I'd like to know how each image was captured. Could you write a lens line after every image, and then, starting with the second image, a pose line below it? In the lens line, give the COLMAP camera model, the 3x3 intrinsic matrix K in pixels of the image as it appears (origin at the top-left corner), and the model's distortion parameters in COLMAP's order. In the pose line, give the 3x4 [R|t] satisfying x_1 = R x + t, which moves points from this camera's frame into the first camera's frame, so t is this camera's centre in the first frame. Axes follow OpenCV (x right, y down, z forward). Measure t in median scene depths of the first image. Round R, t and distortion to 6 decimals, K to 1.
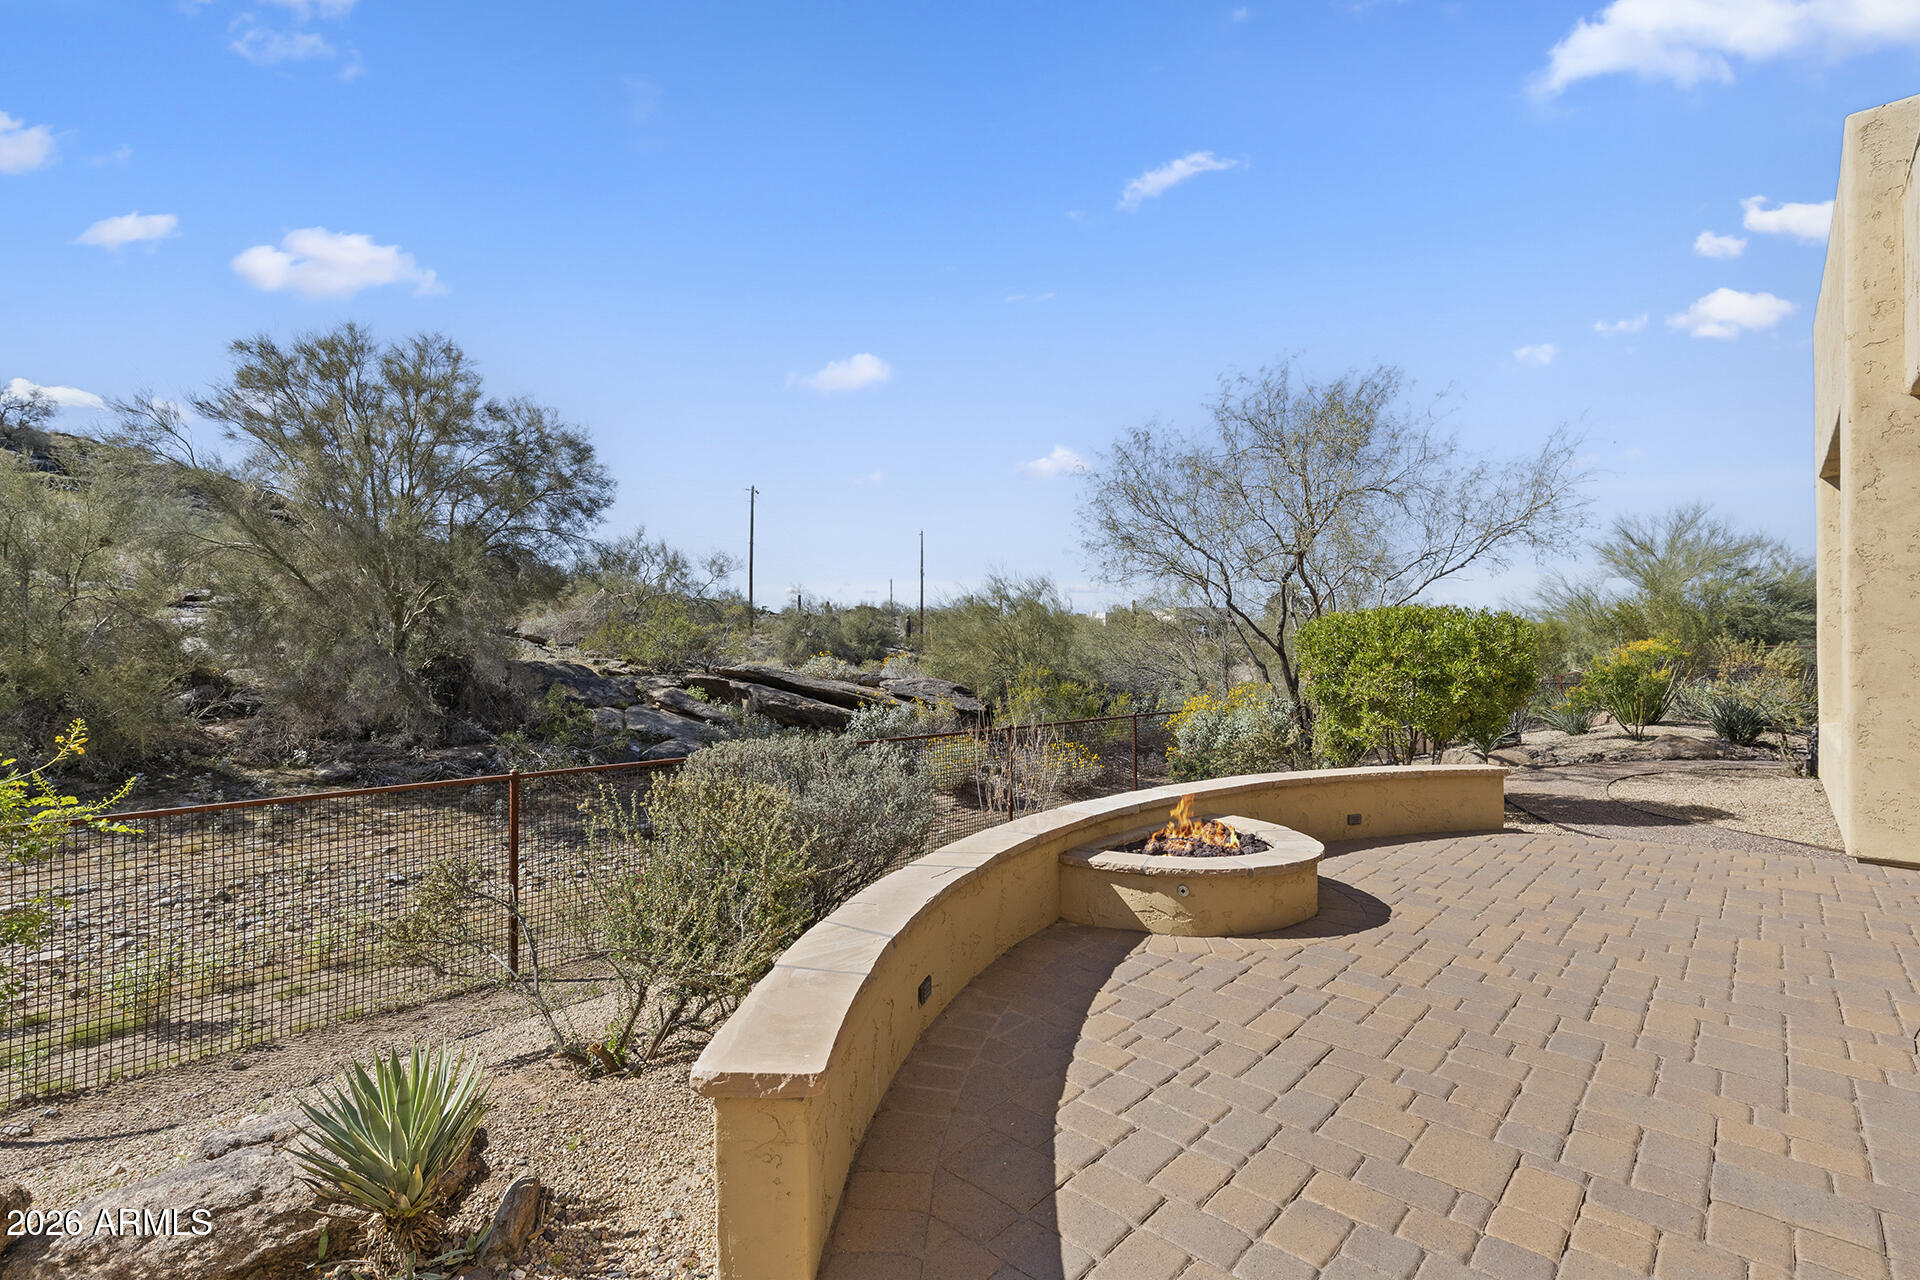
lens RADIAL K [[866.8, 0, 961.3], [0, 866.8, 644.0], [0, 0, 1]] dist [0.002596, 0.000546]
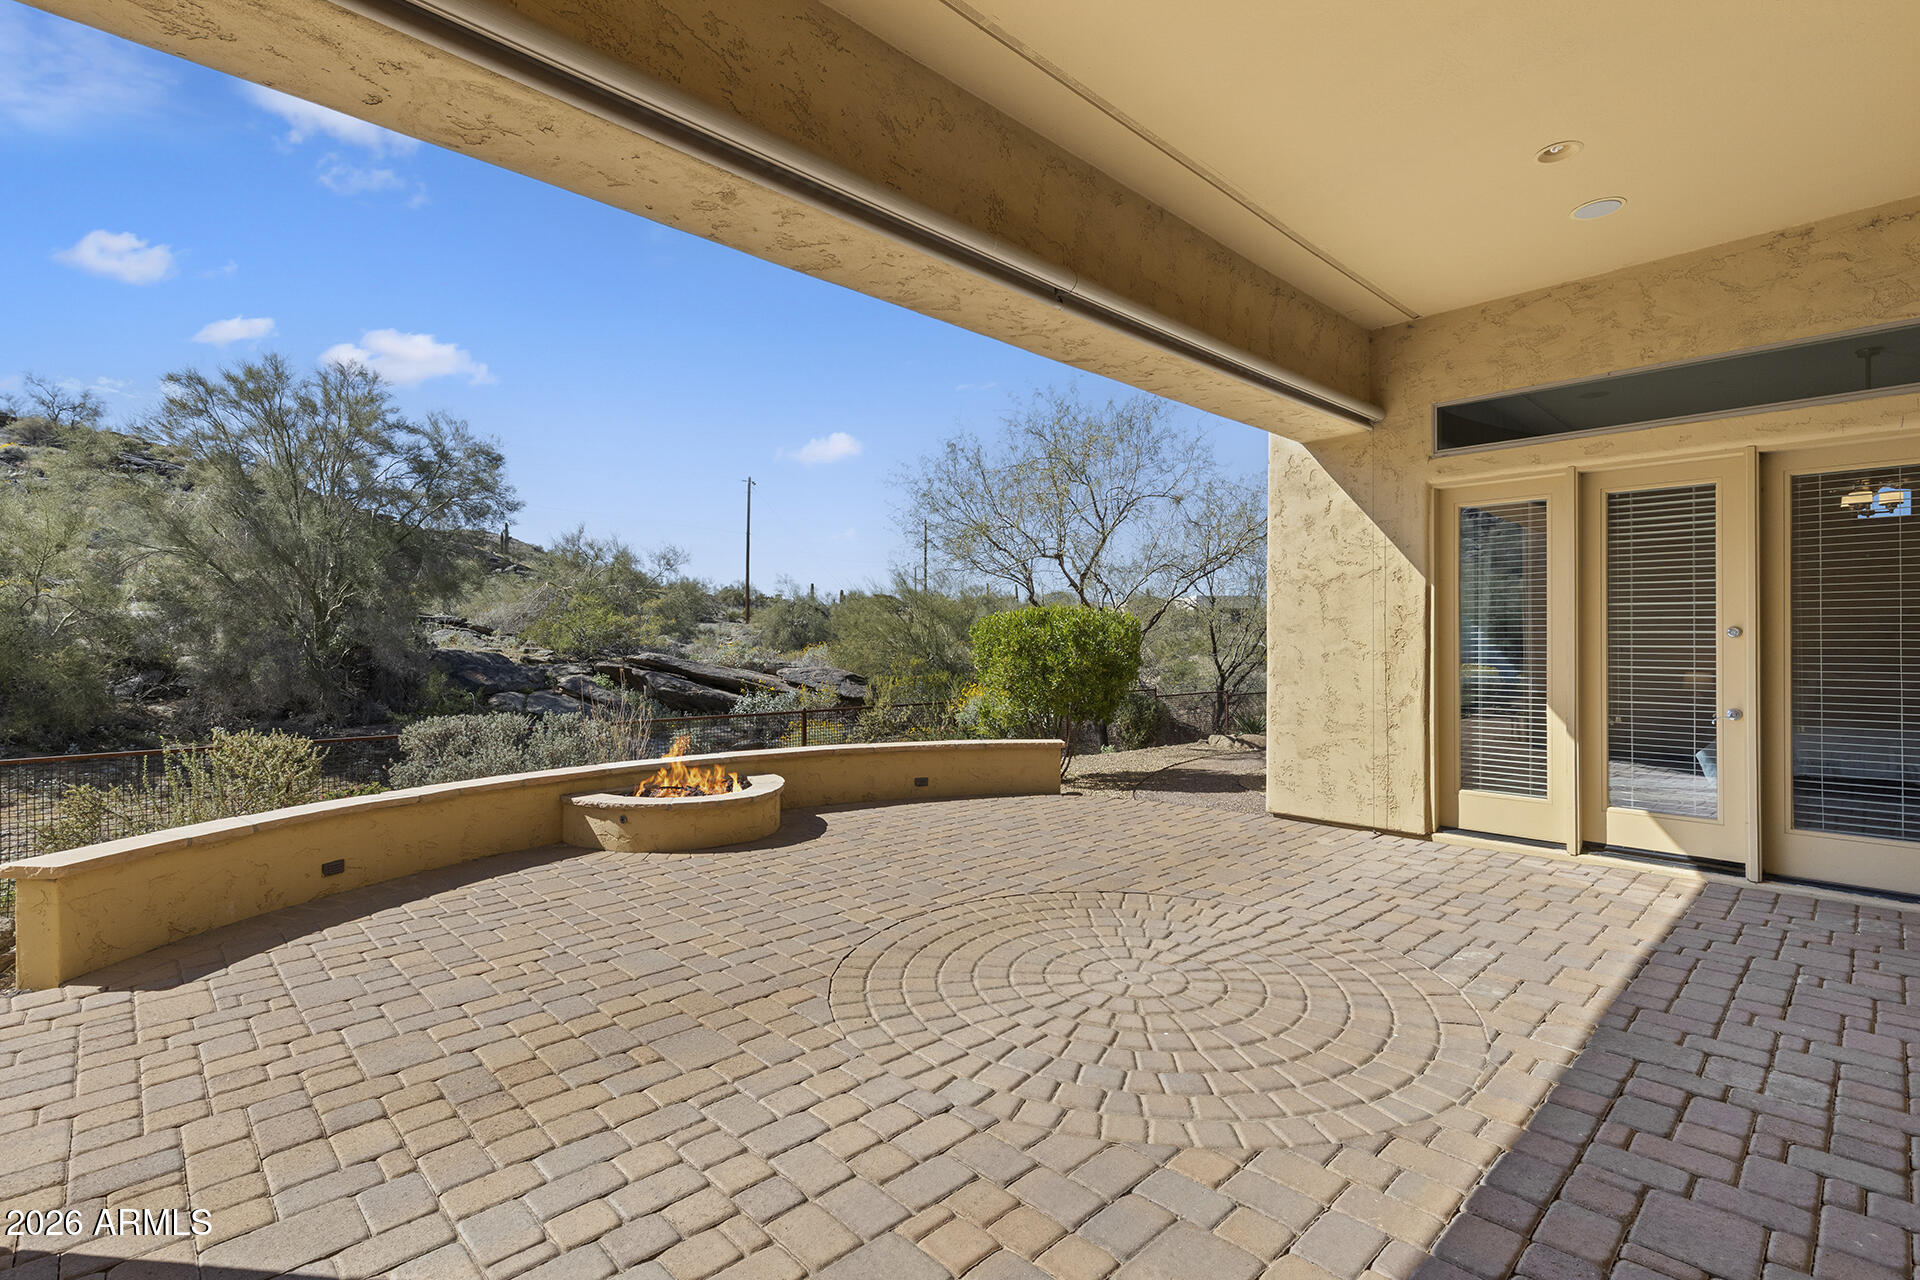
lens RADIAL K [[886.9, 0, 952.1], [0, 886.9, 633.4], [0, 0, 1]] dist [0.003757, 0.000146]
pose [[0.998368, 0.001696, -0.057091, 0.226600], [-0.001601, 0.999997, 0.001701, -0.004552], [0.057093, -0.001607, 0.998368, -0.102886]]
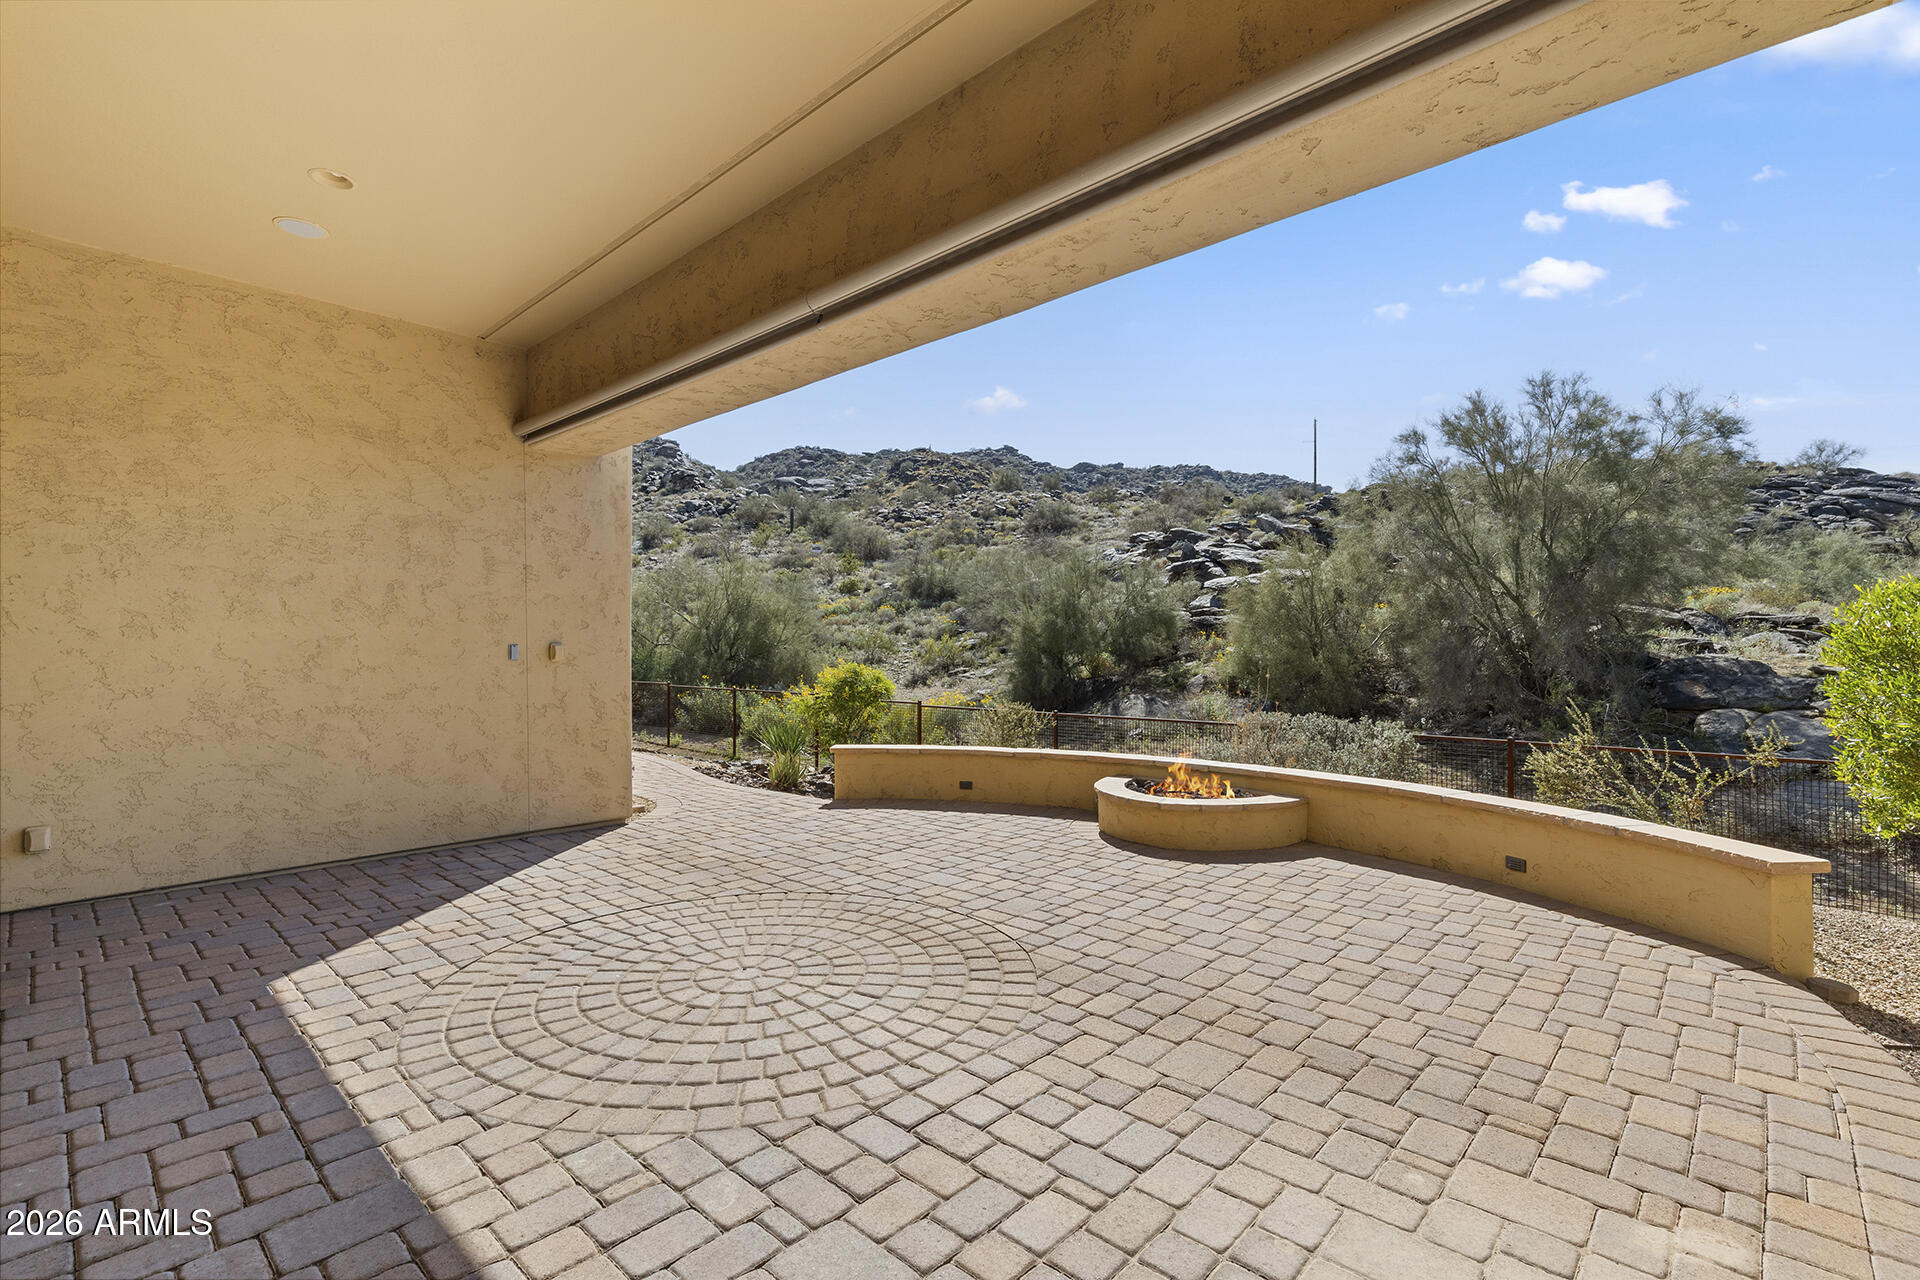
lens RADIAL K [[866.8, 0, 961.3], [0, 866.8, 644.0], [0, 0, 1]] dist [0.002596, 0.000546]
pose [[0.000766, -0.003711, -0.999993, 0.500201], [0.016520, 0.999857, -0.003698, -0.002235], [0.999863, -0.016518, 0.000827, 0.194034]]
